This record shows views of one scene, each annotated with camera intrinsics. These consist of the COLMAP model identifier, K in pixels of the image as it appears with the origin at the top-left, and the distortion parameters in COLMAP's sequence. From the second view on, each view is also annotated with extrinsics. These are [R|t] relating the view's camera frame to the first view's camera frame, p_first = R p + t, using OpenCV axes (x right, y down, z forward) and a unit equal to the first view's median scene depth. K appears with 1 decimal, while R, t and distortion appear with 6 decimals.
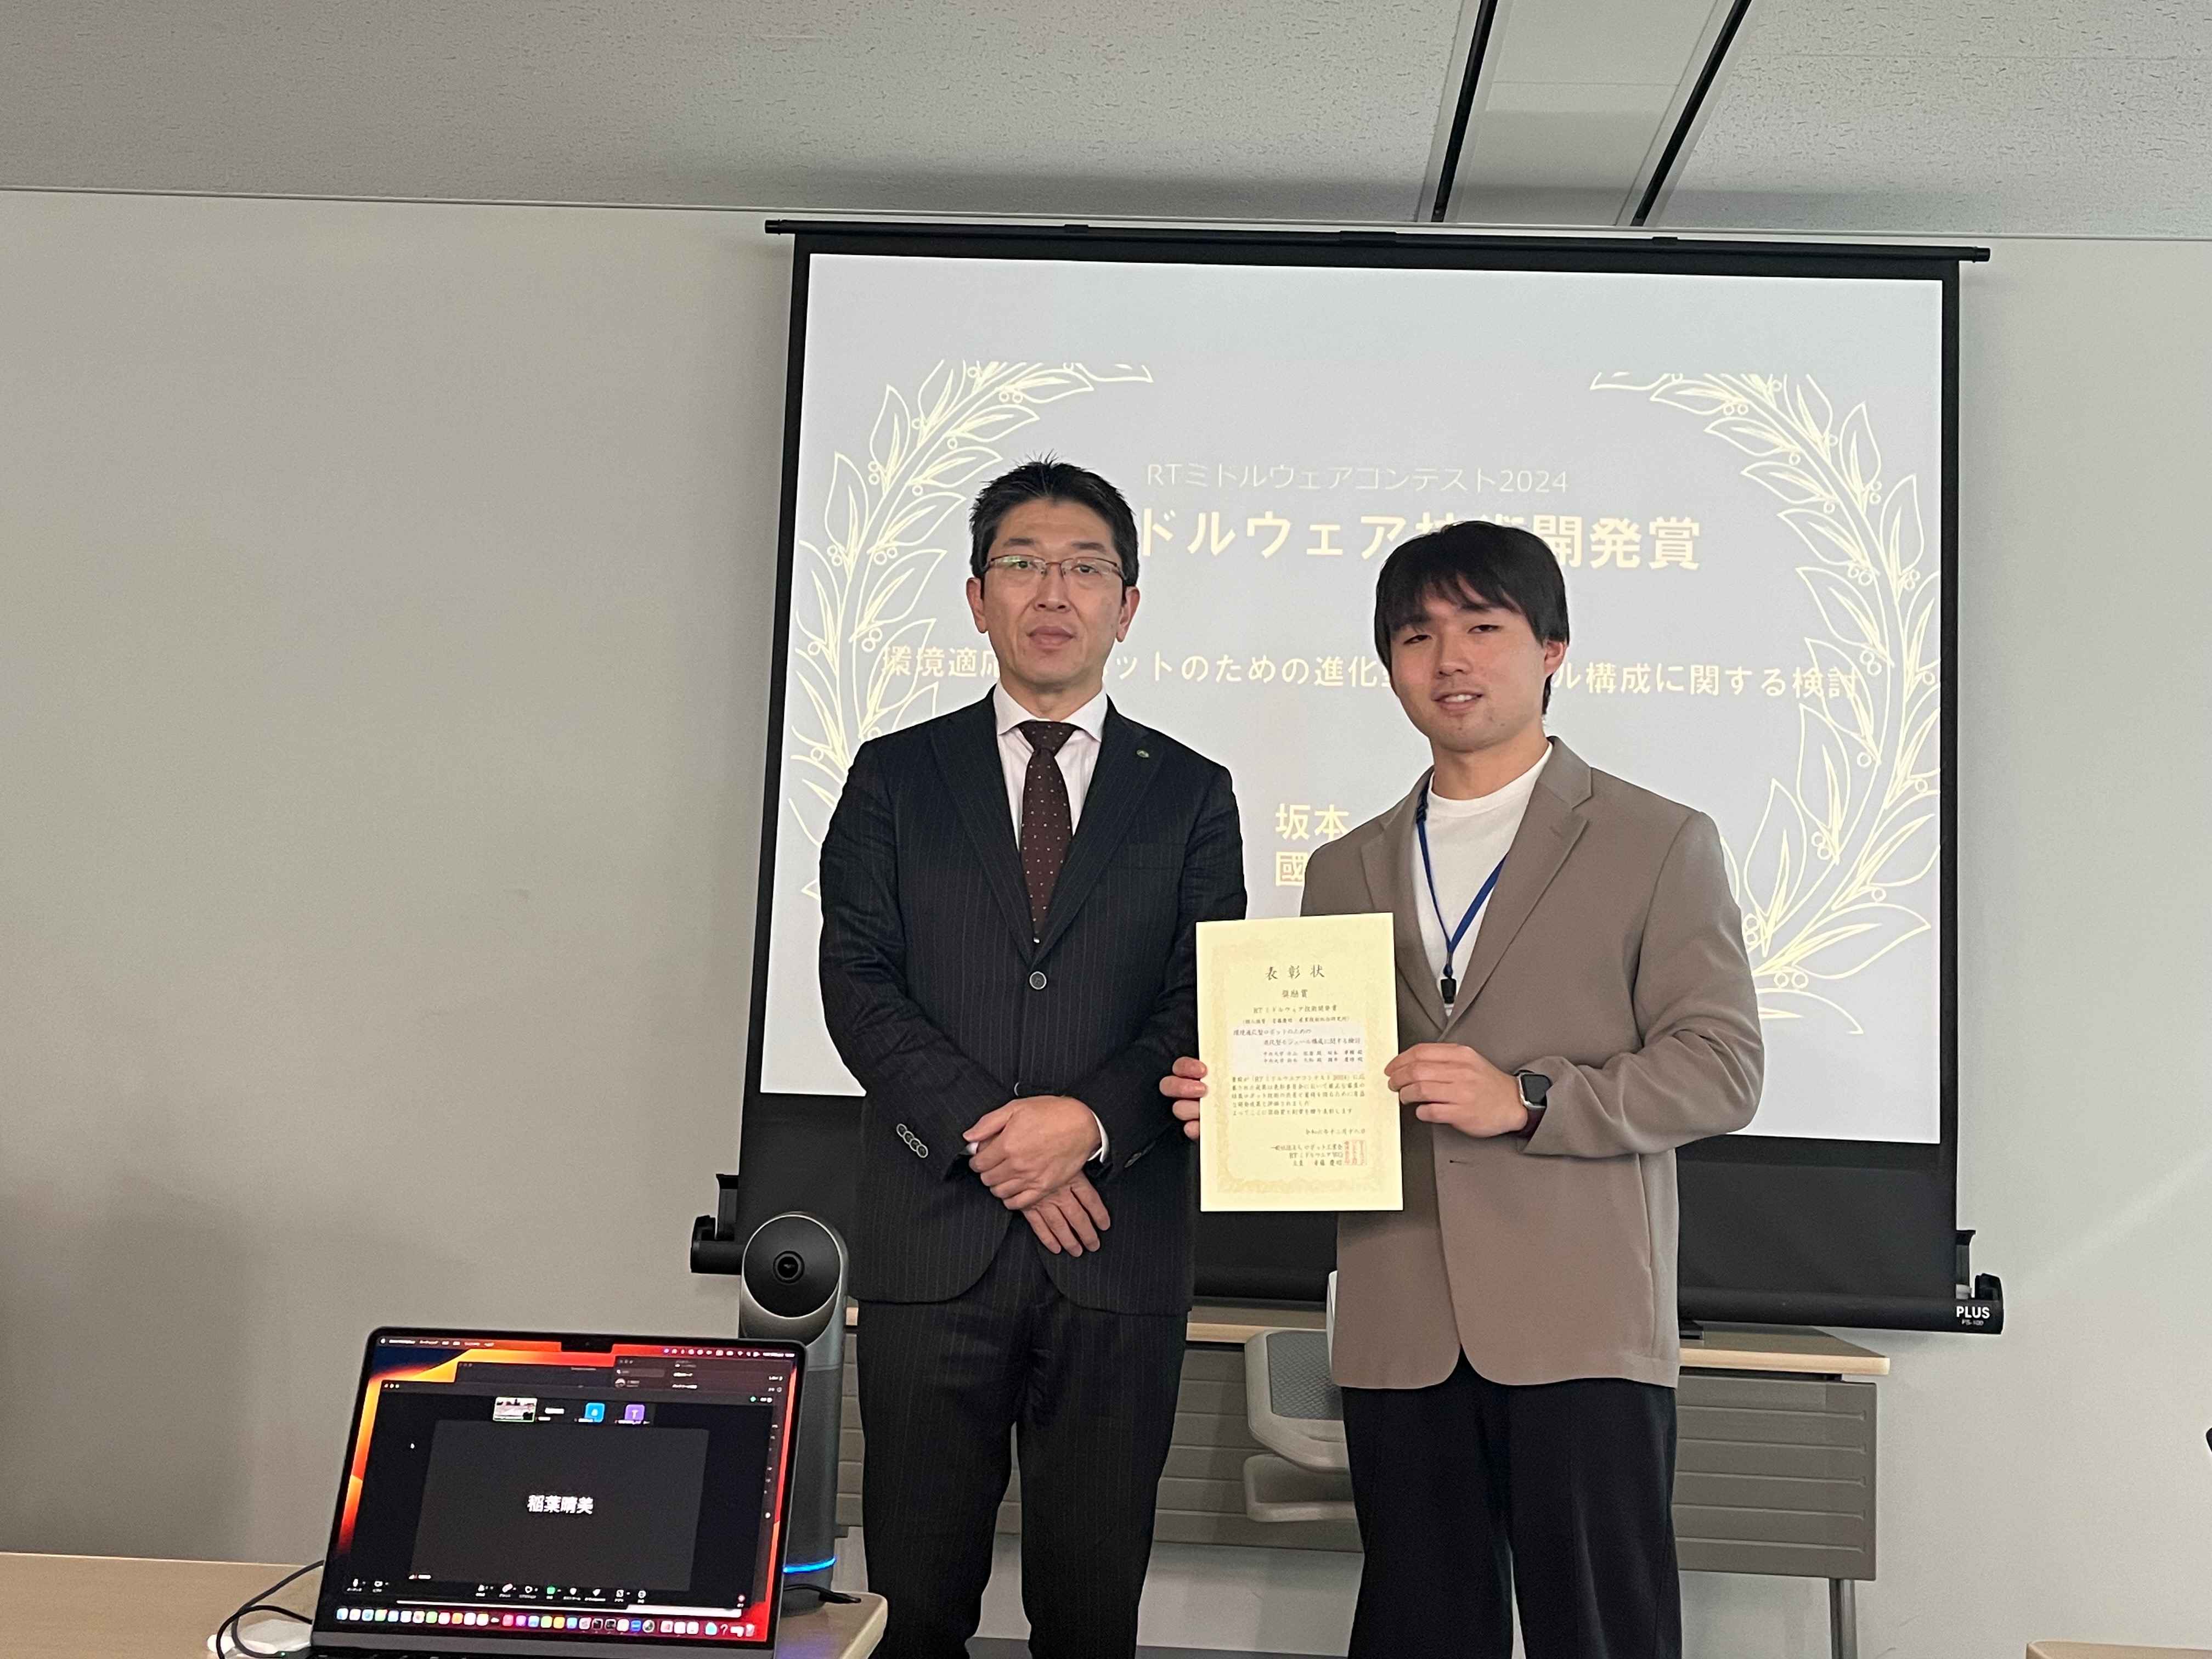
lens RADIAL K [[2342.5, 0, 1141.0], [0, 2342.5, 834.7], [0, 0, 1]] dist [0.043350, 0.000000]
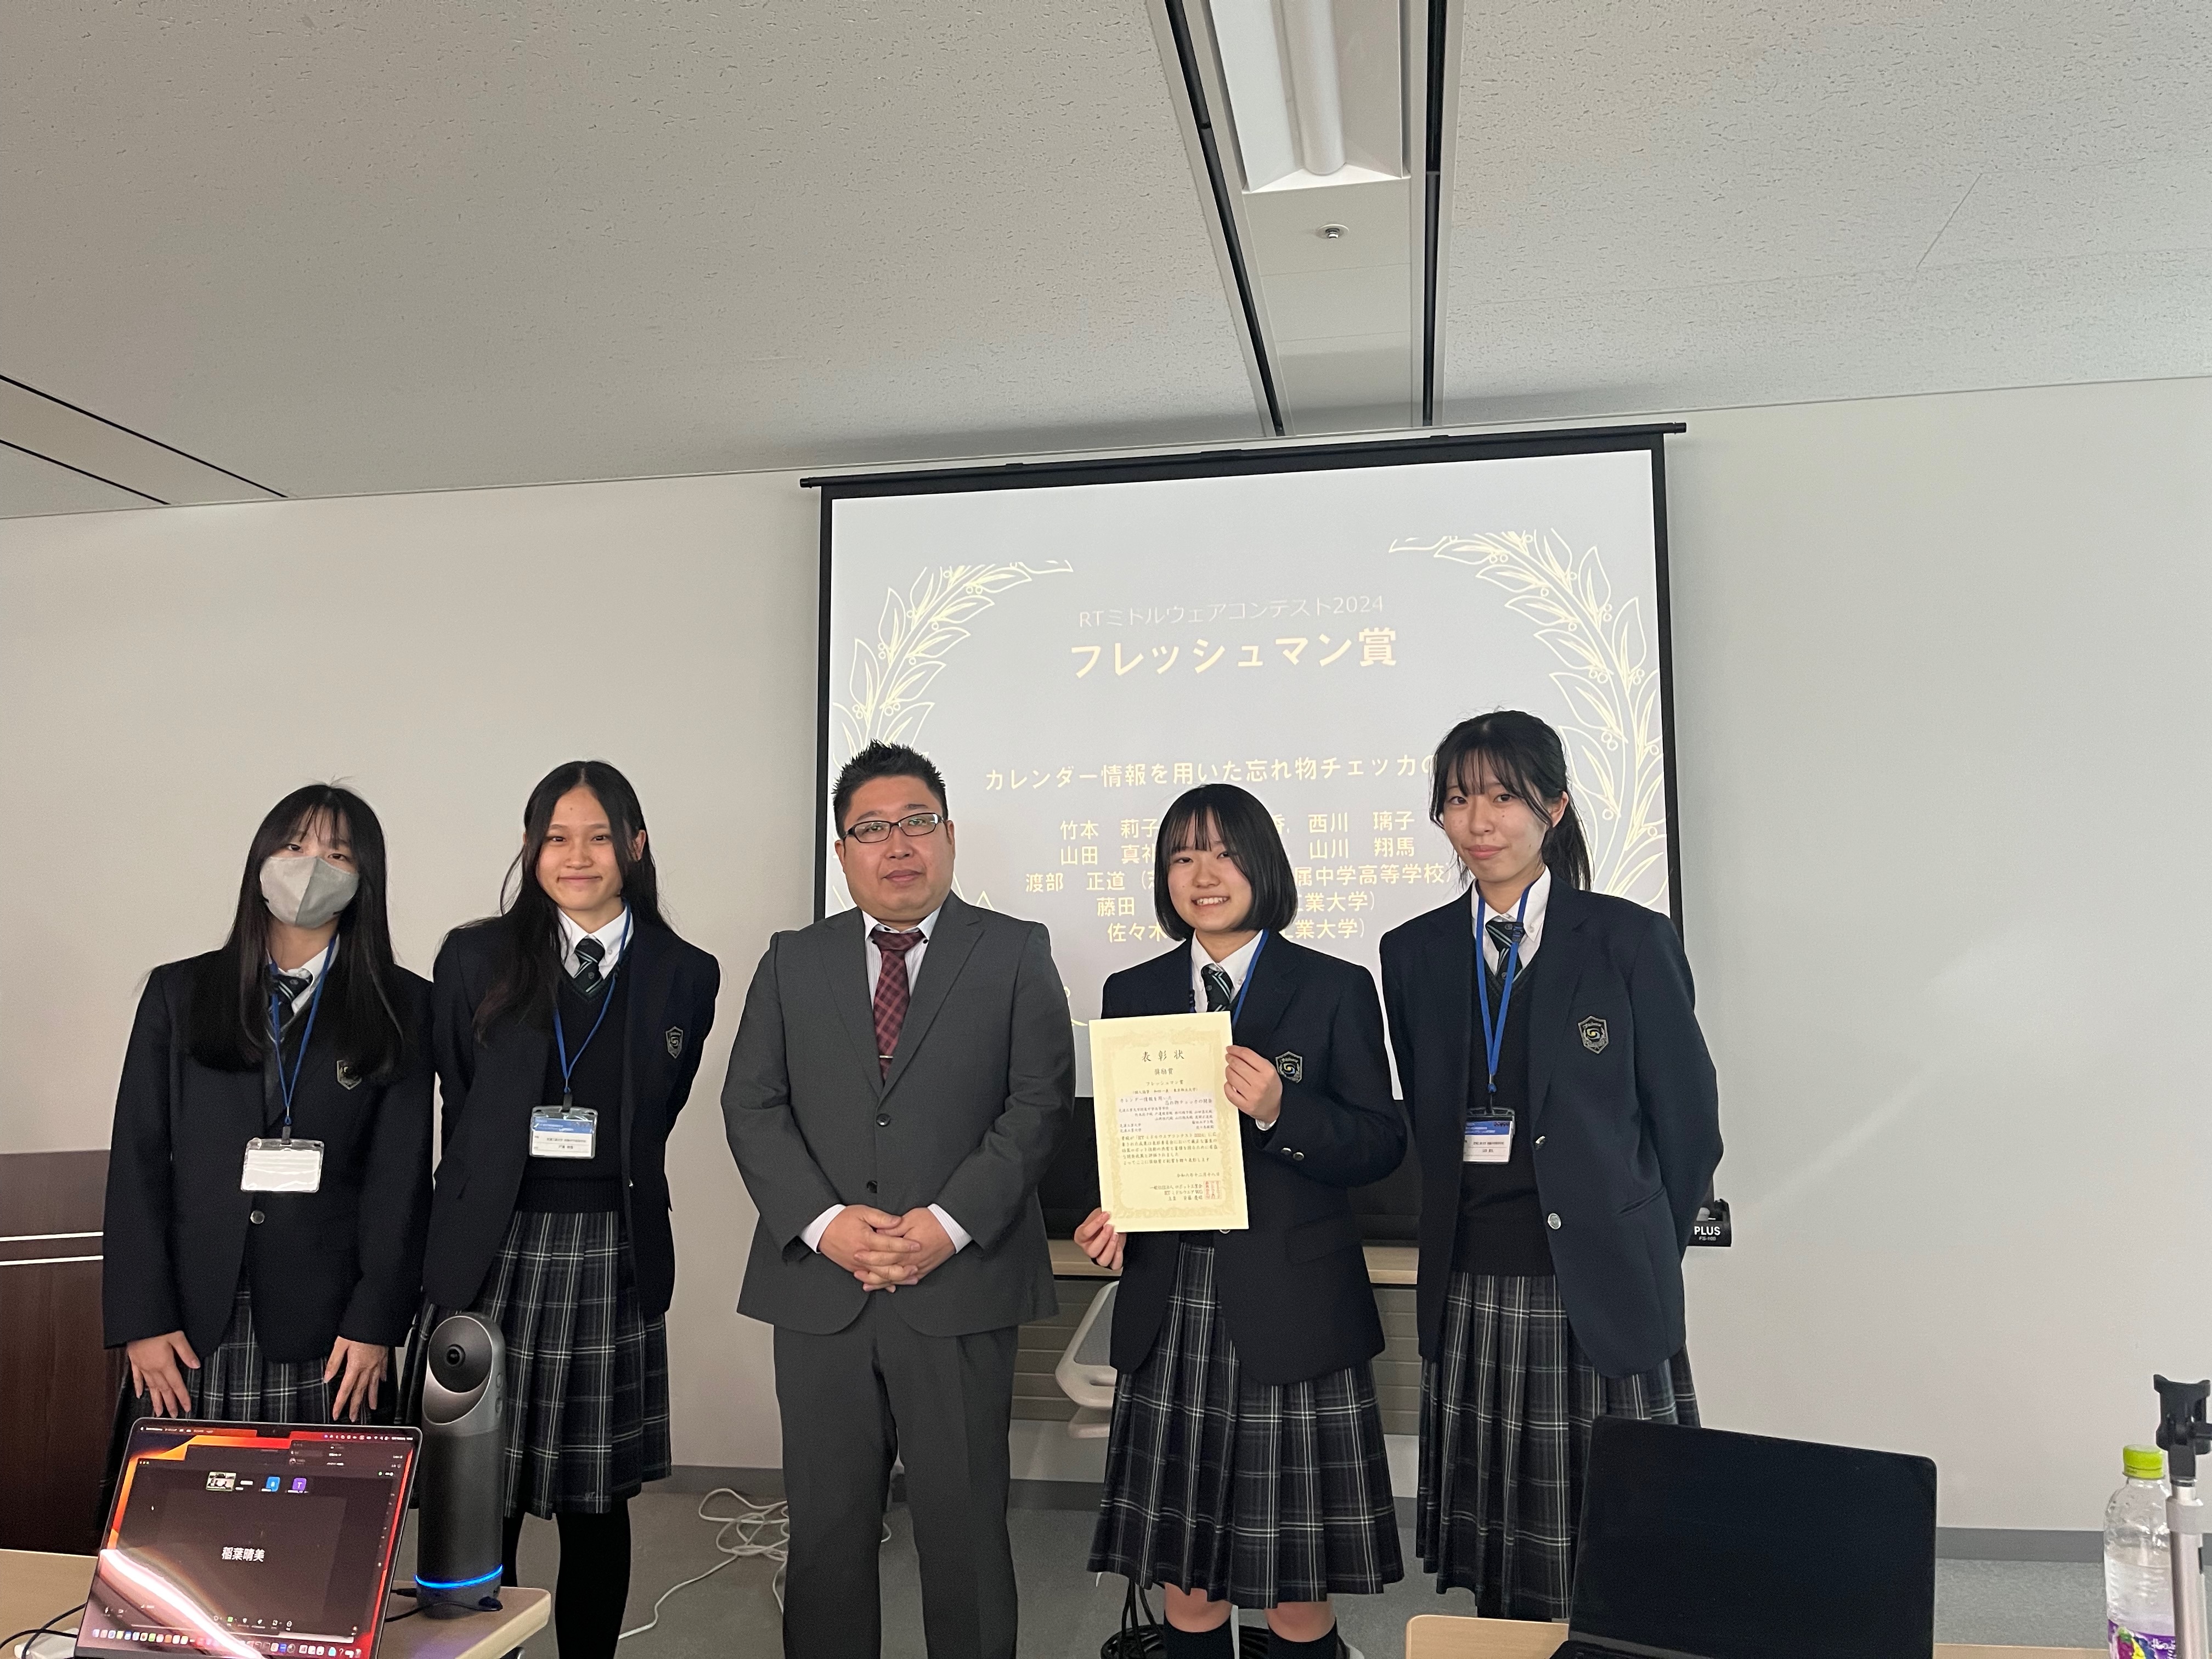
lens RADIAL K [[1643.1, 0, 1120.9], [0, 1643.1, 823.3], [0, 0, 1]] dist [0.059448, -0.063547]
pose [[0.990263, -0.060115, -0.125560, 0.149080], [0.060076, 0.998185, -0.004102, -0.039072], [0.125579, -0.003481, 0.992078, 0.036829]]
